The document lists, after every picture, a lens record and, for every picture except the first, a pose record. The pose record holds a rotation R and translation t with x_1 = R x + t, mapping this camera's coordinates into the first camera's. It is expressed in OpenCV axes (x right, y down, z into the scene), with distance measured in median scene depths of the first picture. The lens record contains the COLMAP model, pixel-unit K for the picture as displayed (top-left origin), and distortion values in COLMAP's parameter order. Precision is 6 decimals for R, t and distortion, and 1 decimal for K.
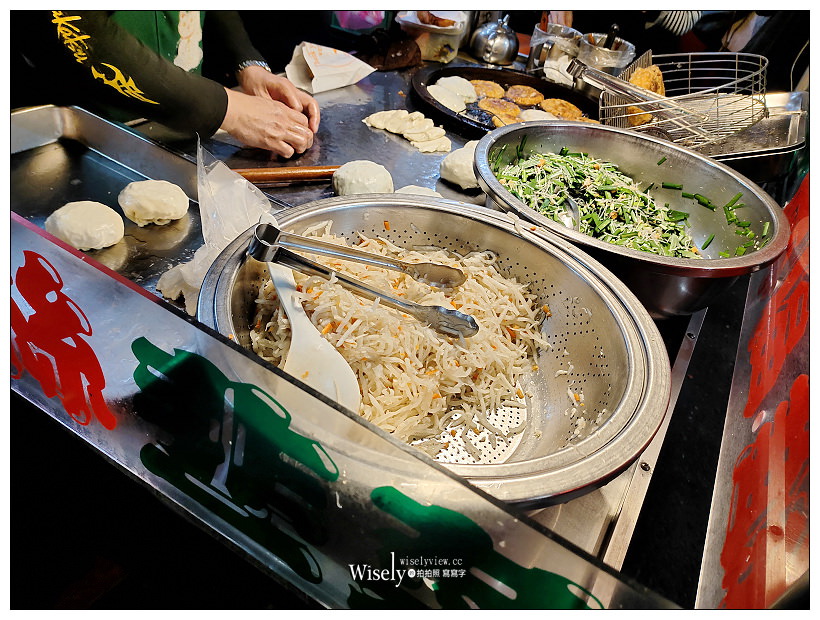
lens RADIAL K [[627.9, 0, 410.3], [0, 627.9, 313.8], [0, 0, 1]] dist [0.055771, -0.047957]
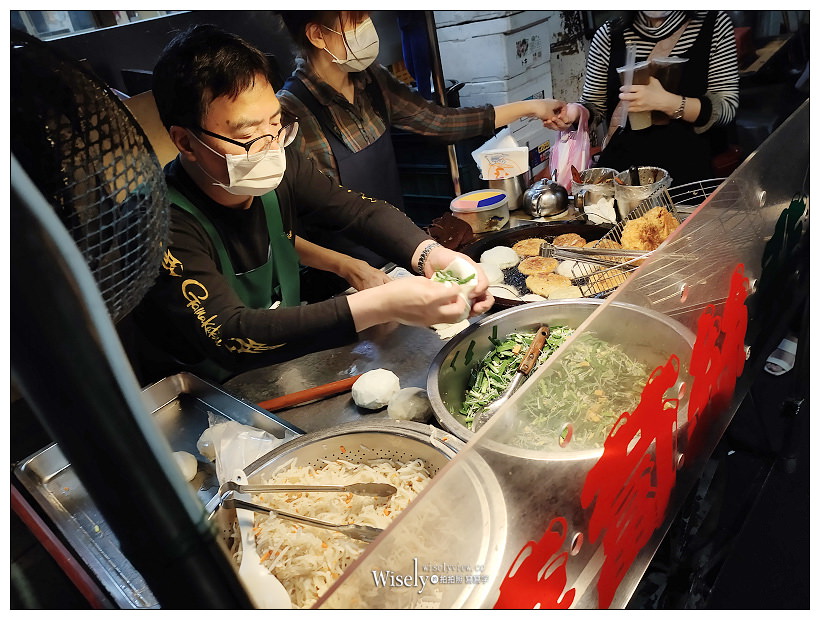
lens RADIAL K [[627.9, 0, 410.3], [0, 627.9, 313.8], [0, 0, 1]] dist [0.055771, -0.047957]
pose [[0.916298, -0.202509, -0.345525, 0.615103], [0.148227, 0.972956, -0.177156, -0.166035], [0.372056, 0.111112, 0.921536, -0.190830]]
